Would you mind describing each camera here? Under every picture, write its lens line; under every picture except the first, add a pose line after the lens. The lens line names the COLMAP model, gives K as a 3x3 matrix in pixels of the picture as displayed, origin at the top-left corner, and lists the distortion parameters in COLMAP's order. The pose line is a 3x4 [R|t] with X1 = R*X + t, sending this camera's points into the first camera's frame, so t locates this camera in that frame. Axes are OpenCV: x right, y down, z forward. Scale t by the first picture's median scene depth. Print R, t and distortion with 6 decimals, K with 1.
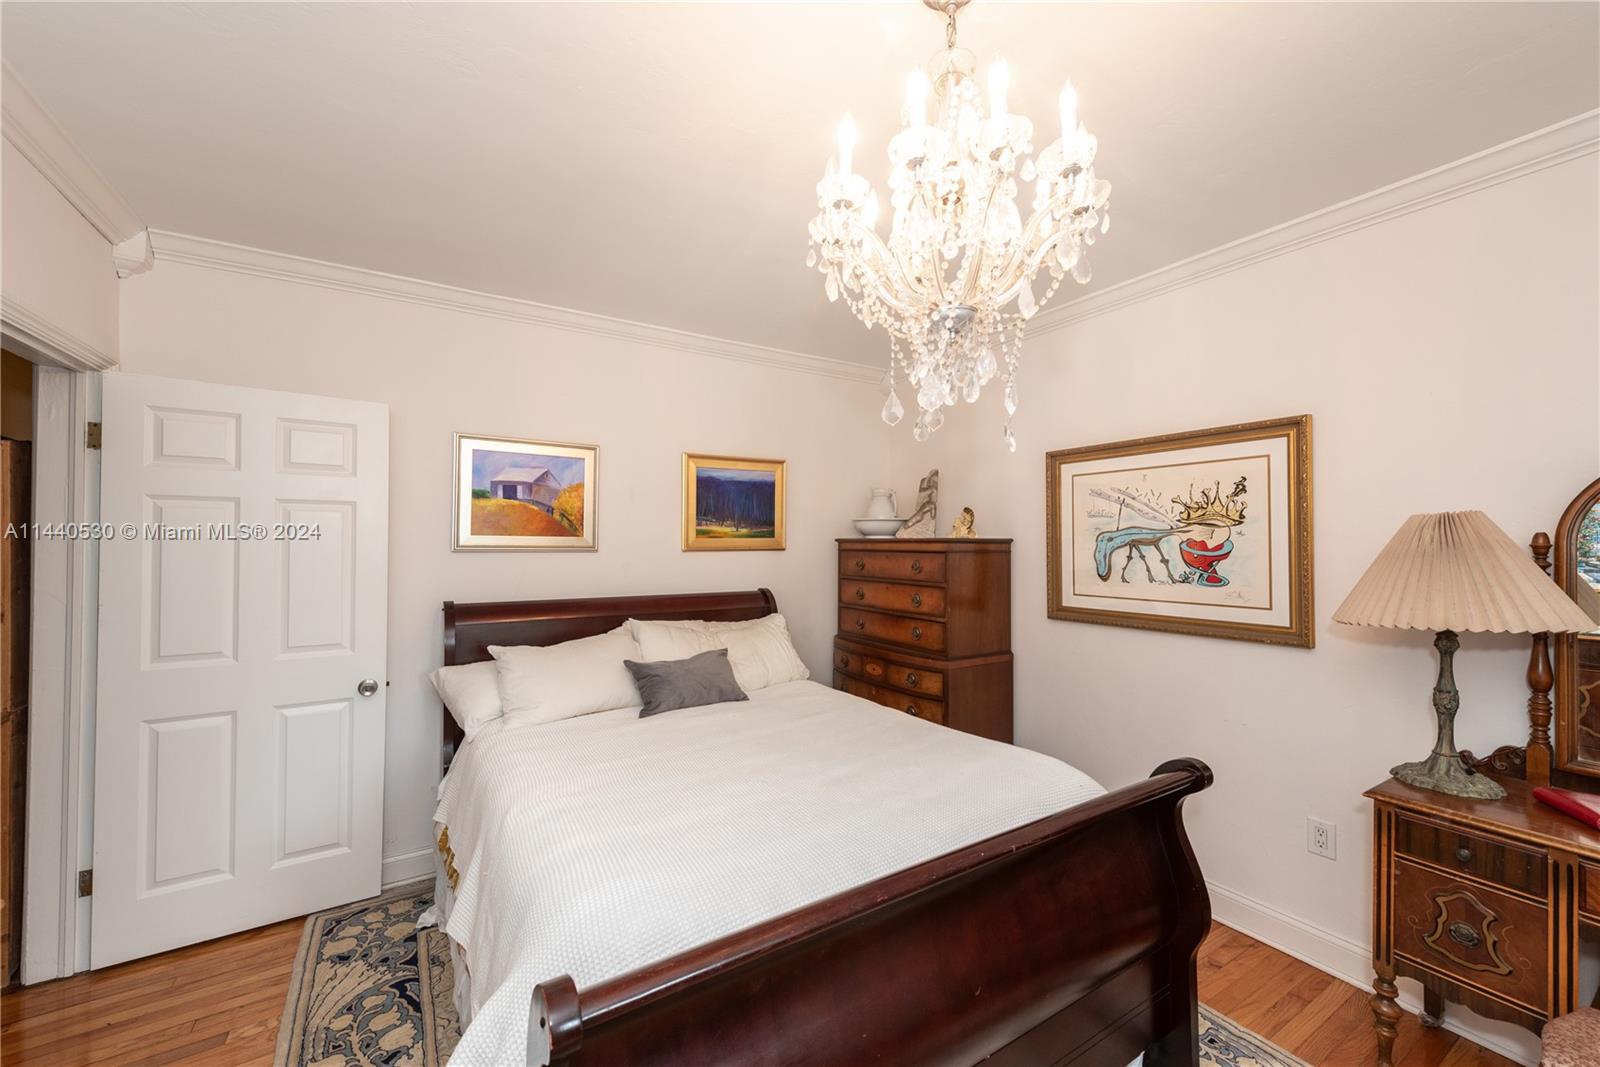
lens RADIAL K [[627.1, 0, 811.6], [0, 627.1, 535.4], [0, 0, 1]] dist [0.004474, 0.000276]
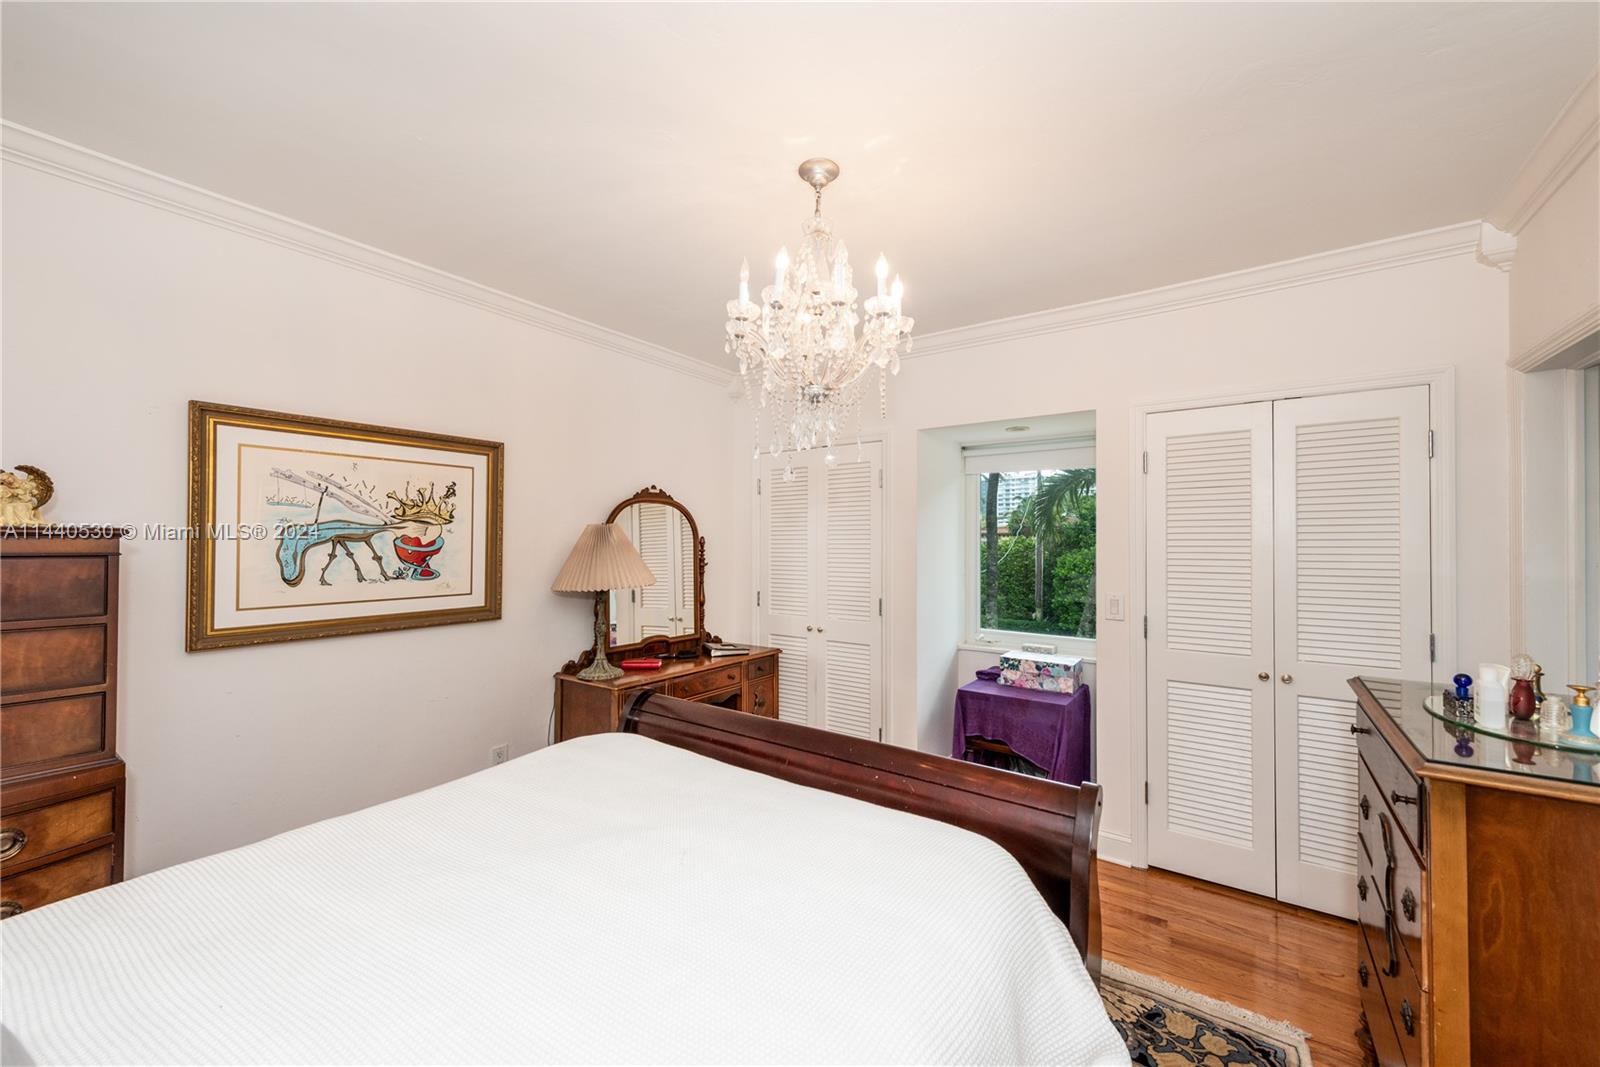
lens RADIAL K [[627.1, 0, 806.8], [0, 627.1, 538.7], [0, 0, 1]] dist [0.004474, 0.000276]
pose [[-0.394460, 0.003501, 0.918906, -0.581151], [-0.014733, 0.999840, -0.010133, 0.011837], [-0.918795, -0.017535, -0.394346, 0.791460]]
